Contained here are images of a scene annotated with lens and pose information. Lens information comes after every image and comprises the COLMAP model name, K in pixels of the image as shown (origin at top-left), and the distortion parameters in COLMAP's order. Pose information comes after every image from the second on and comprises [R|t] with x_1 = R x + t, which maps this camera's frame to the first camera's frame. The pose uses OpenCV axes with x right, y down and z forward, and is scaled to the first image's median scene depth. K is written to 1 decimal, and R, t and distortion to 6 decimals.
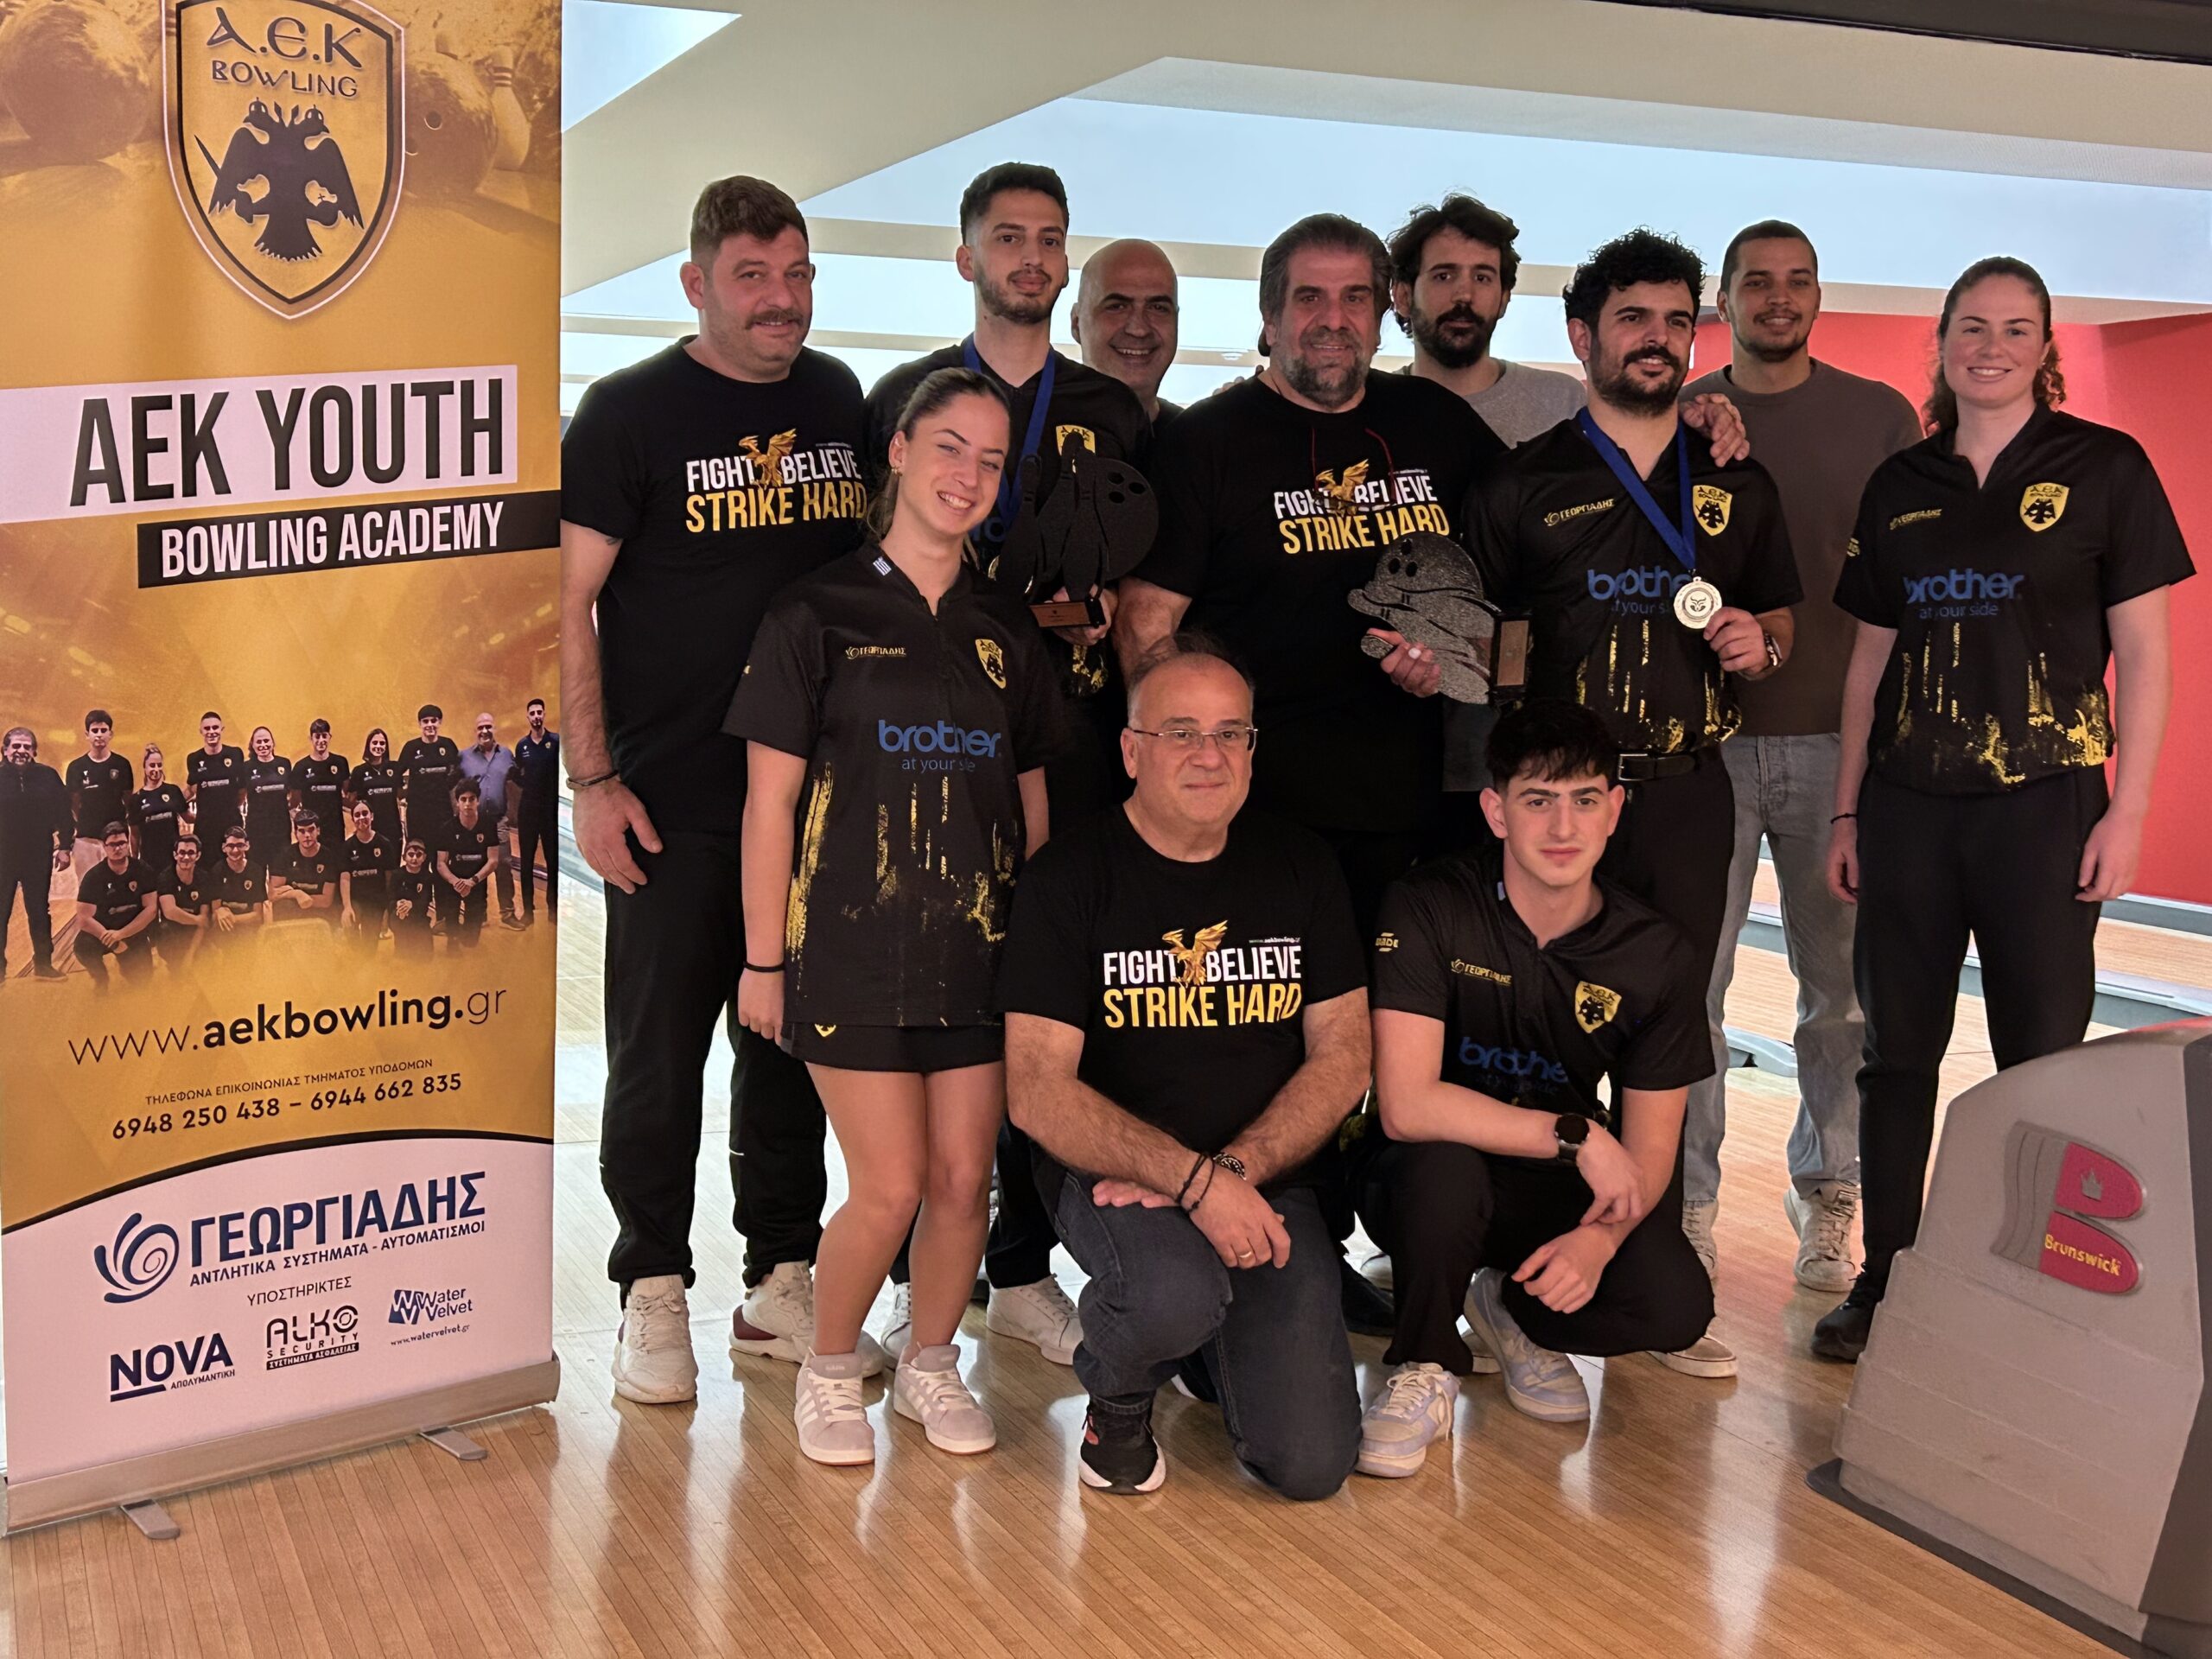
lens RADIAL K [[2680.3, 0, 1074.7], [0, 2680.3, 861.7], [0, 0, 1]] dist [0.181899, -0.579303]
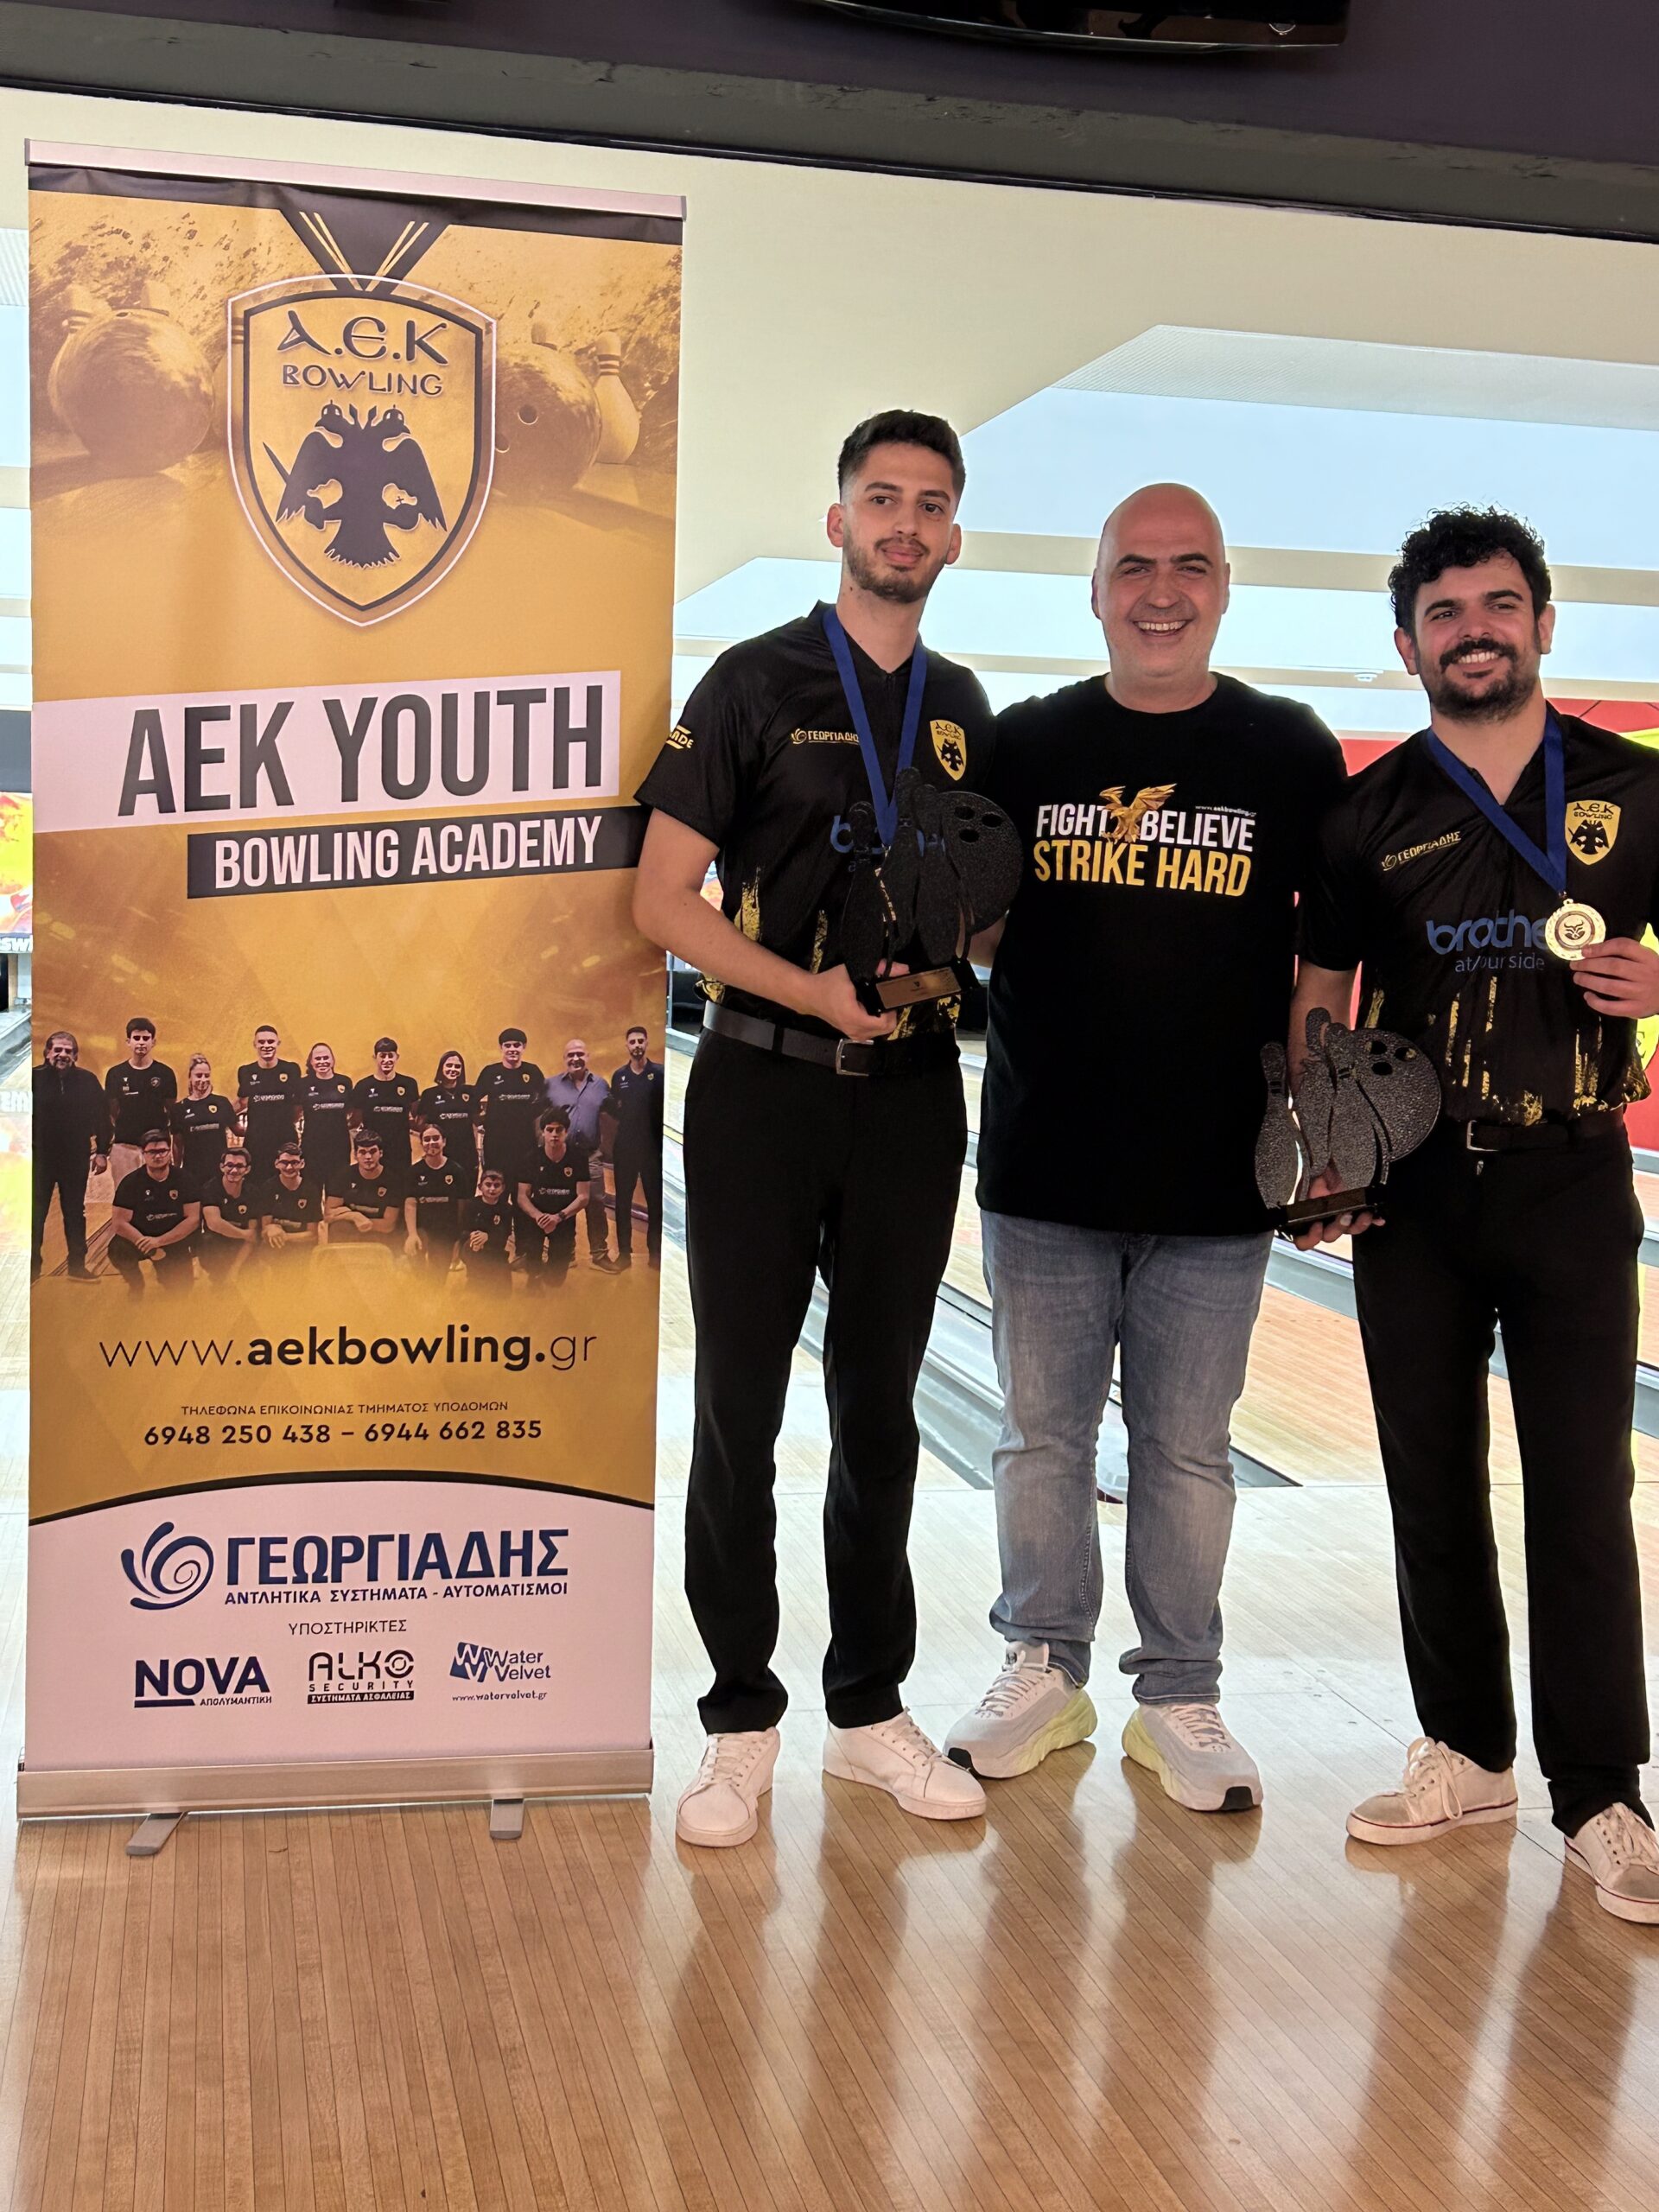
lens RADIAL K [[2672.6, 0, 843.5], [0, 2672.6, 1118.5], [0, 0, 1]] dist [0.191781, -0.601368]
pose [[0.849274, 0.052209, -0.525364, 0.366208], [-0.073295, 0.997122, -0.019395, -0.017152], [0.522839, 0.054978, 0.850657, 0.268510]]
